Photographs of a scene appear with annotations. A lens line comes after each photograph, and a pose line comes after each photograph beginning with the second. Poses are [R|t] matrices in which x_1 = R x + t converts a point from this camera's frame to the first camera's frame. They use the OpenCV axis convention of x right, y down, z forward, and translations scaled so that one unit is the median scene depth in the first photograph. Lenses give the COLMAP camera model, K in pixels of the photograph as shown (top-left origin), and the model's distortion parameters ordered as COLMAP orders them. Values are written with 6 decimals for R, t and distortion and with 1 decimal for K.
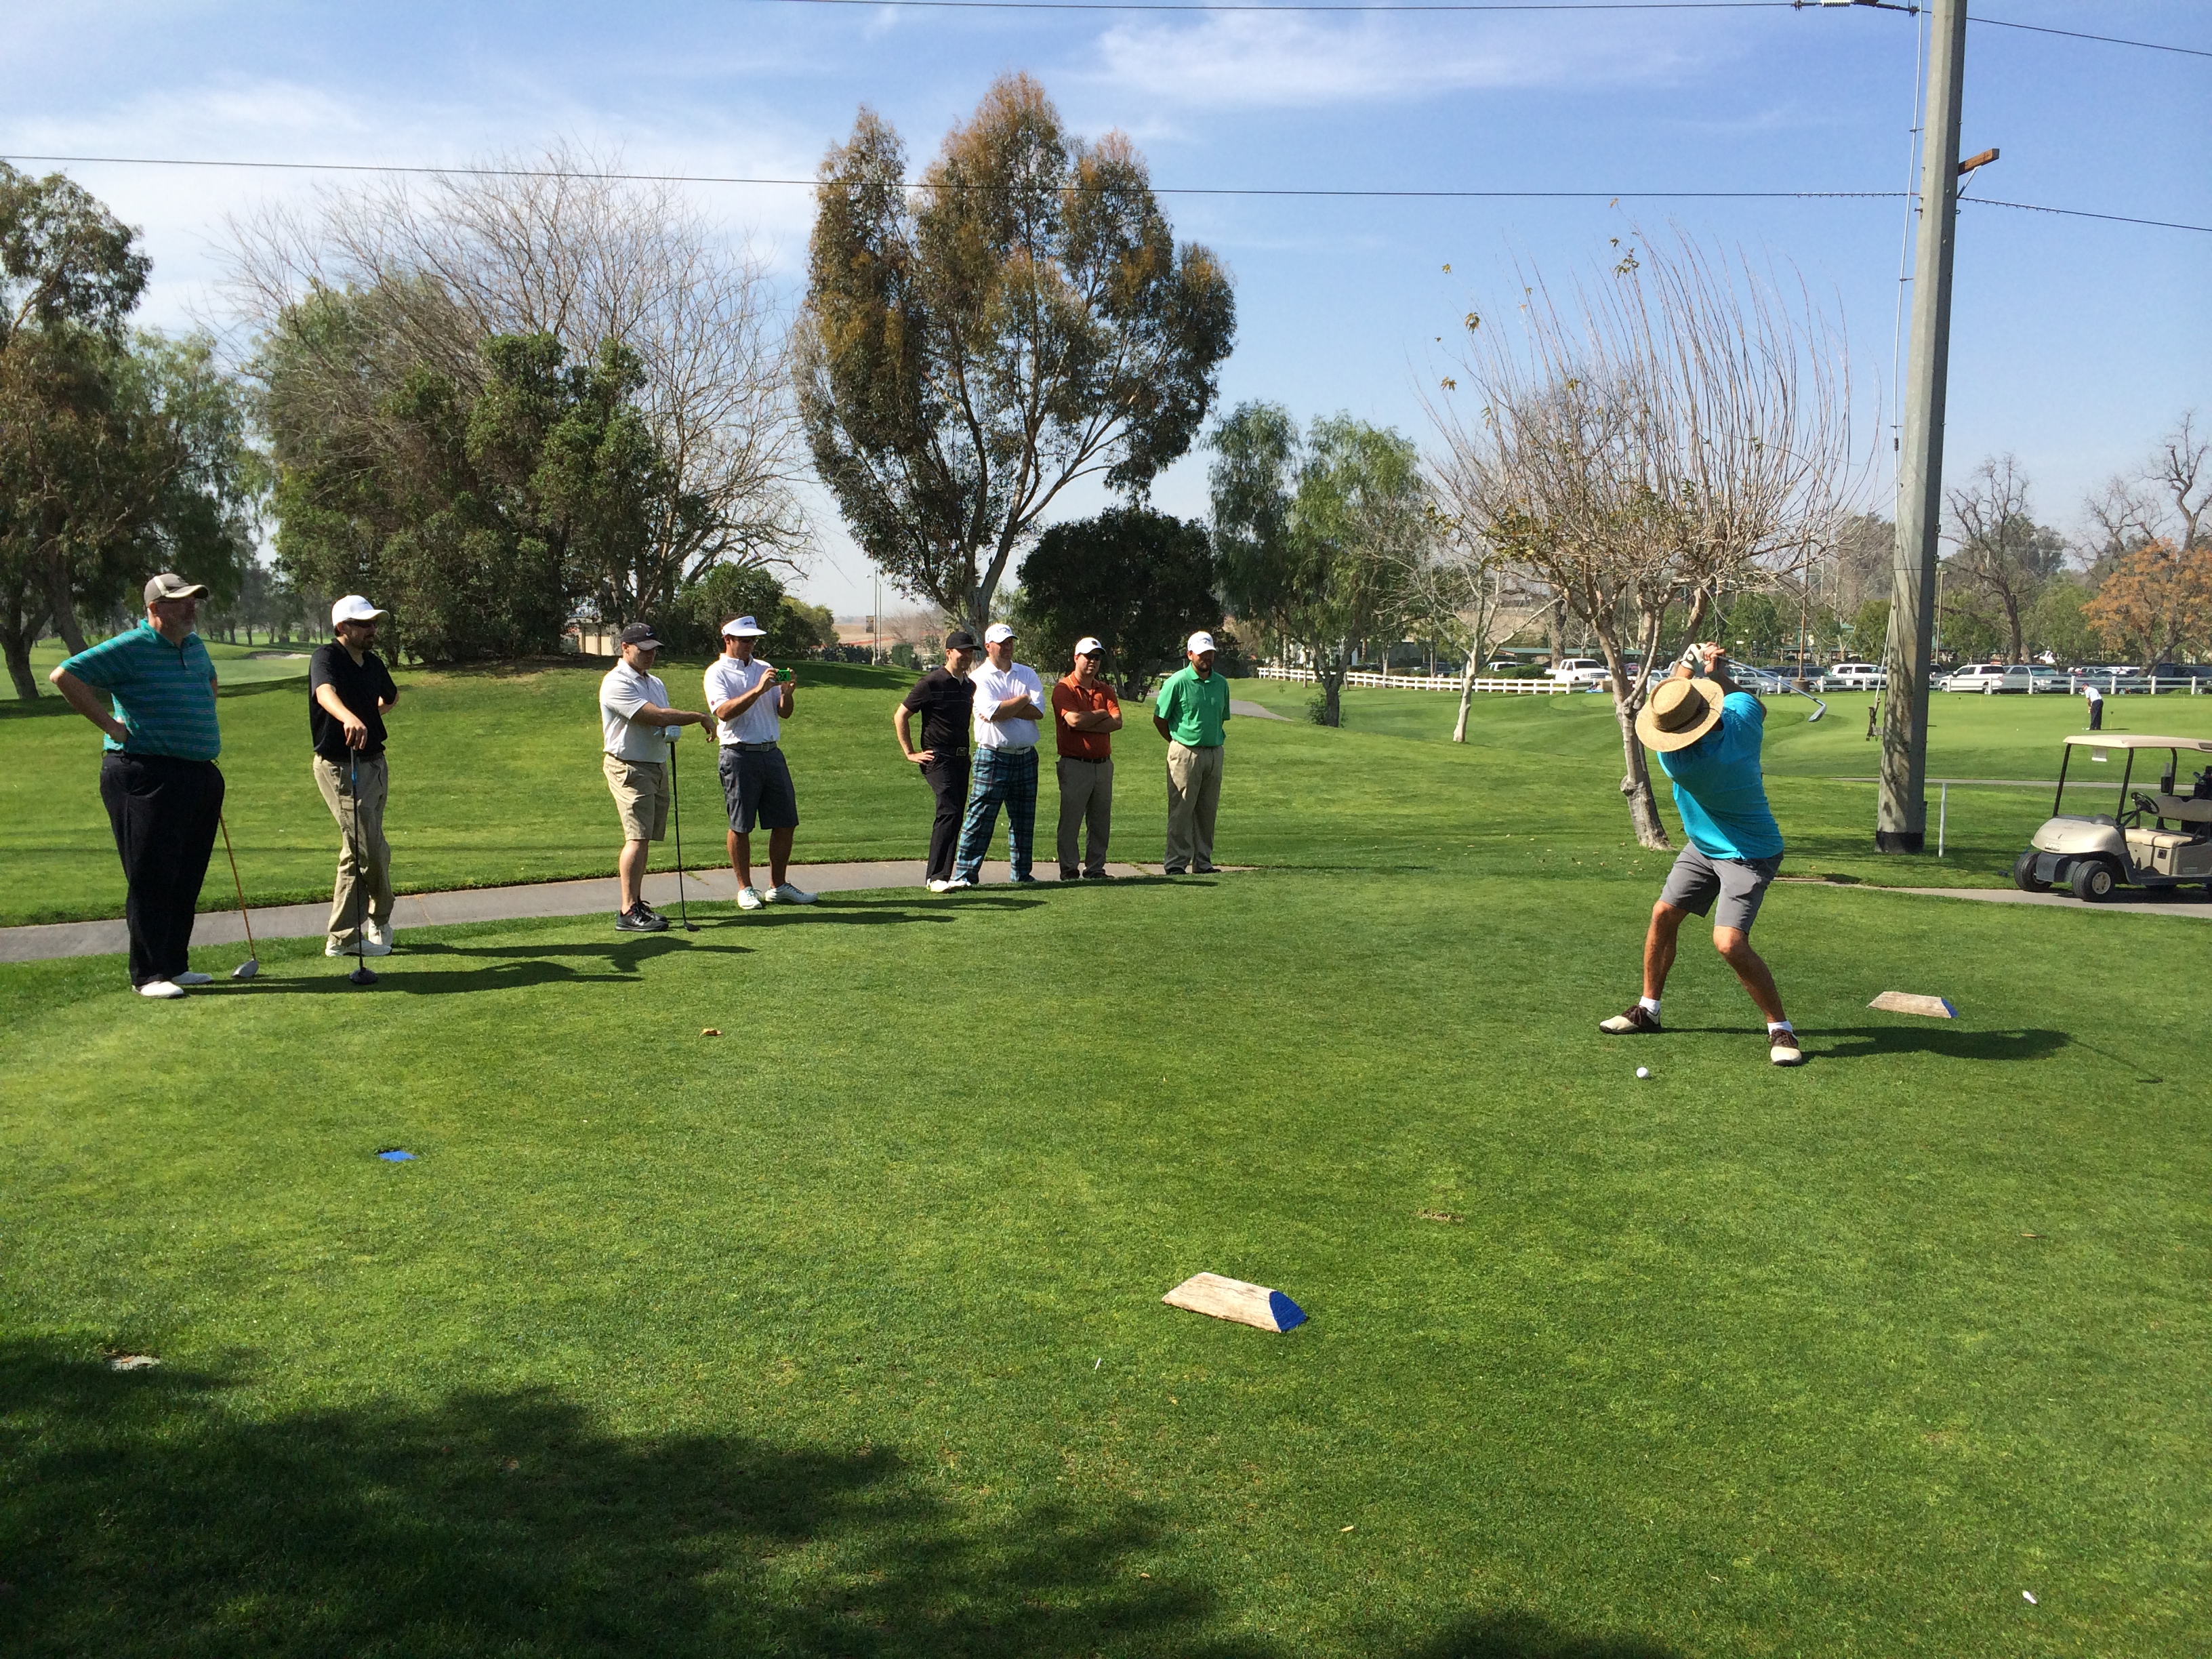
lens RADIAL K [[1947.3, 0, 1112.1], [0, 1947.3, 812.4], [0, 0, 1]] dist [0.088828, -0.117176]
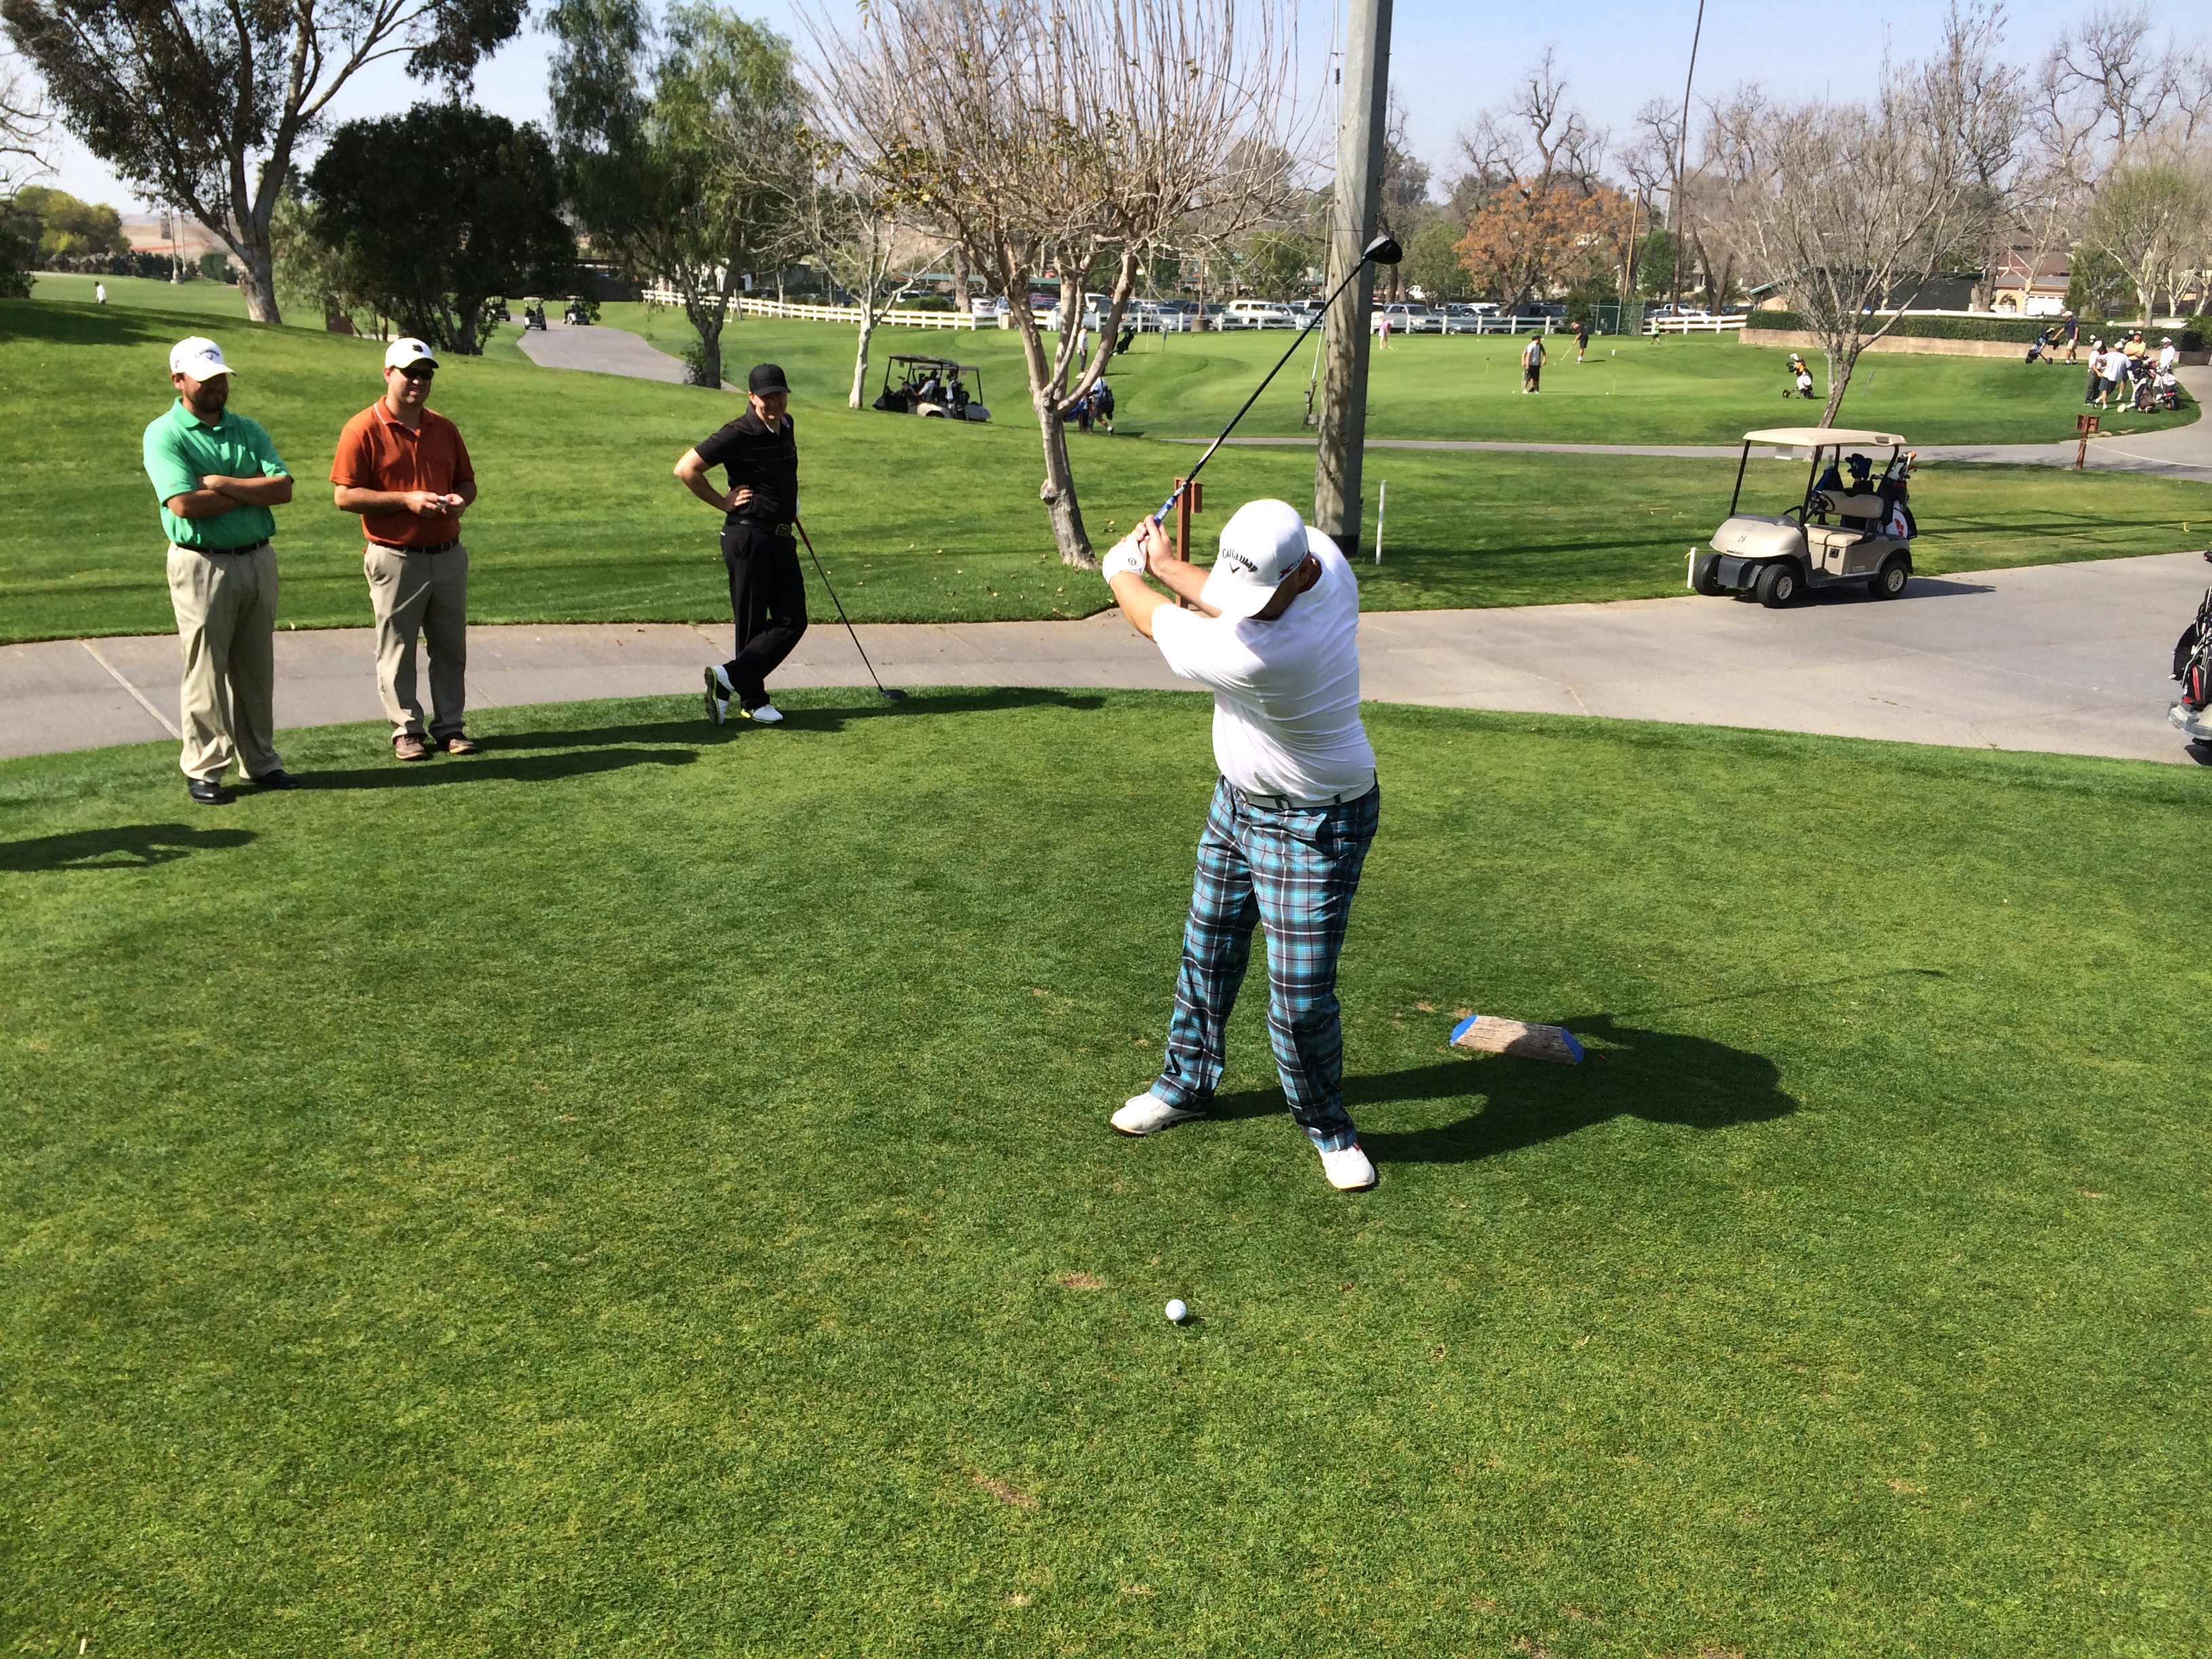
lens RADIAL K [[1919.1, 0, 1118.9], [0, 1919.1, 836.9], [0, 0, 1]] dist [0.071739, -0.099122]
pose [[0.954808, -0.069315, 0.289029, 0.022539], [0.008941, 0.978685, 0.205173, -0.020588], [-0.297090, -0.193317, 0.935076, 0.099661]]
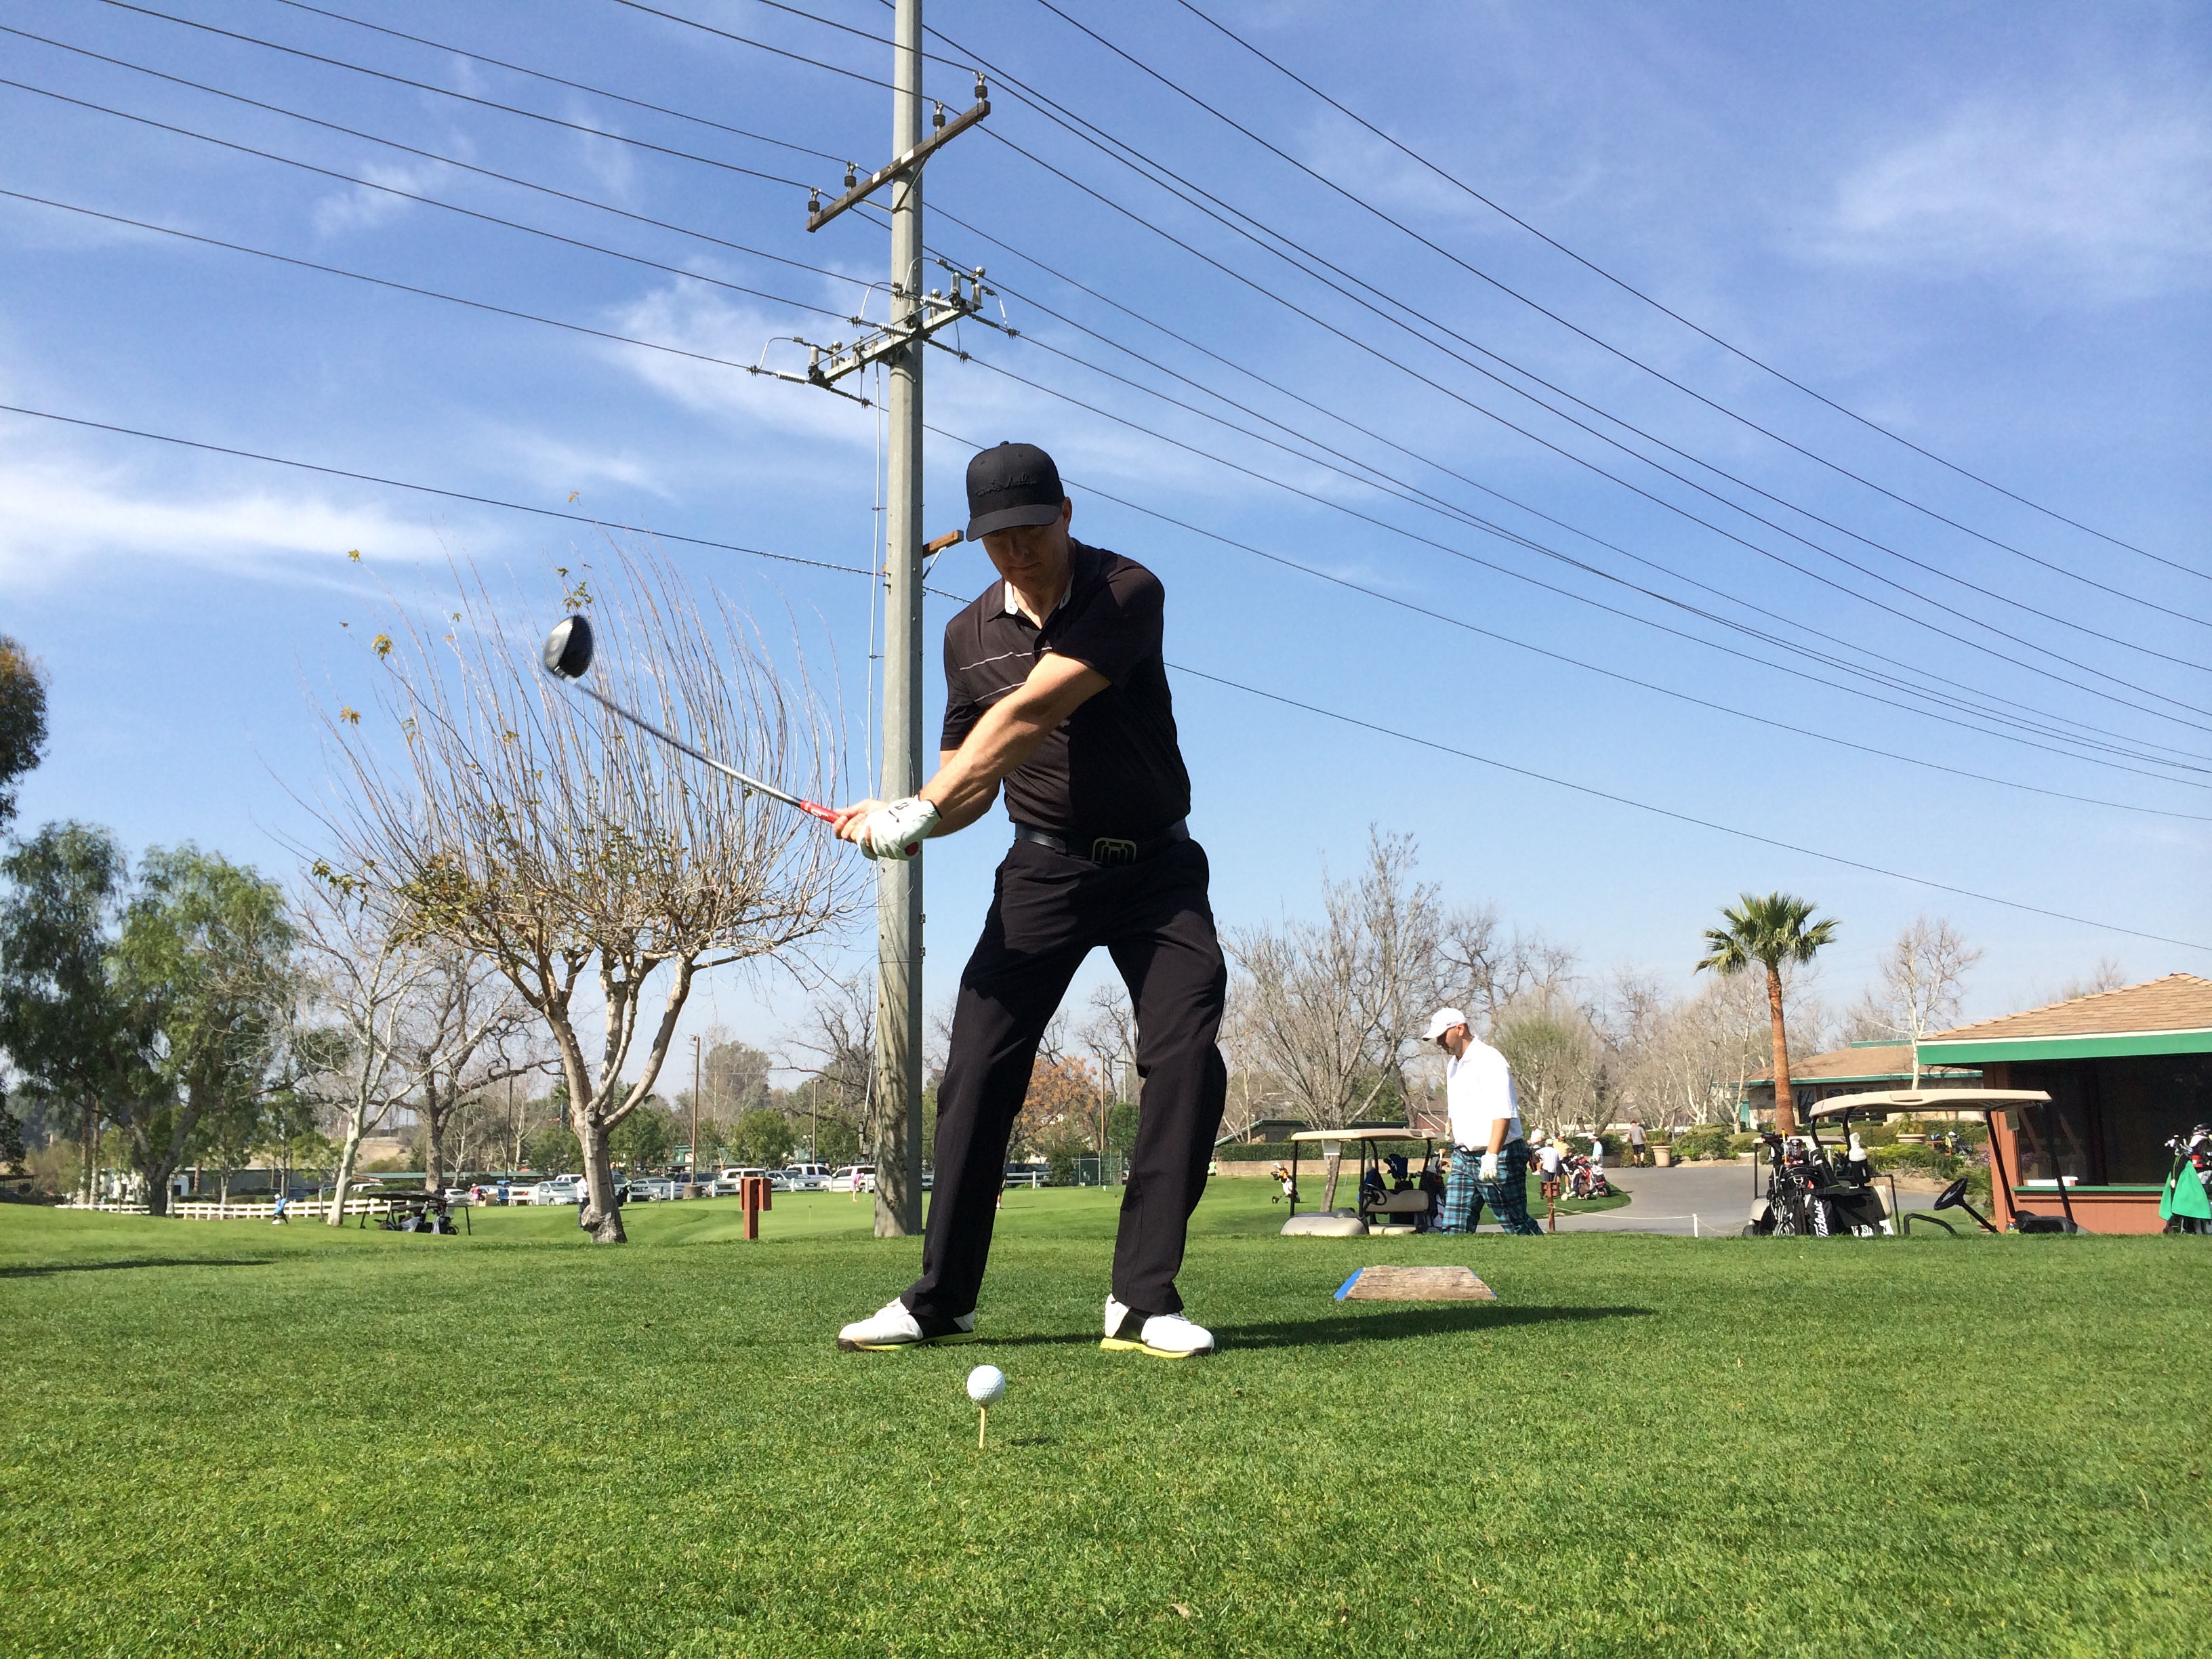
lens RADIAL K [[1916.3, 0, 1120.8], [0, 1916.3, 826.1], [0, 0, 1]] dist [0.070751, -0.100828]
pose [[0.842923, 0.068017, 0.533717, 0.012911], [0.077263, 0.966393, -0.245183, 0.021094], [-0.532457, 0.247907, 0.809340, 0.127980]]
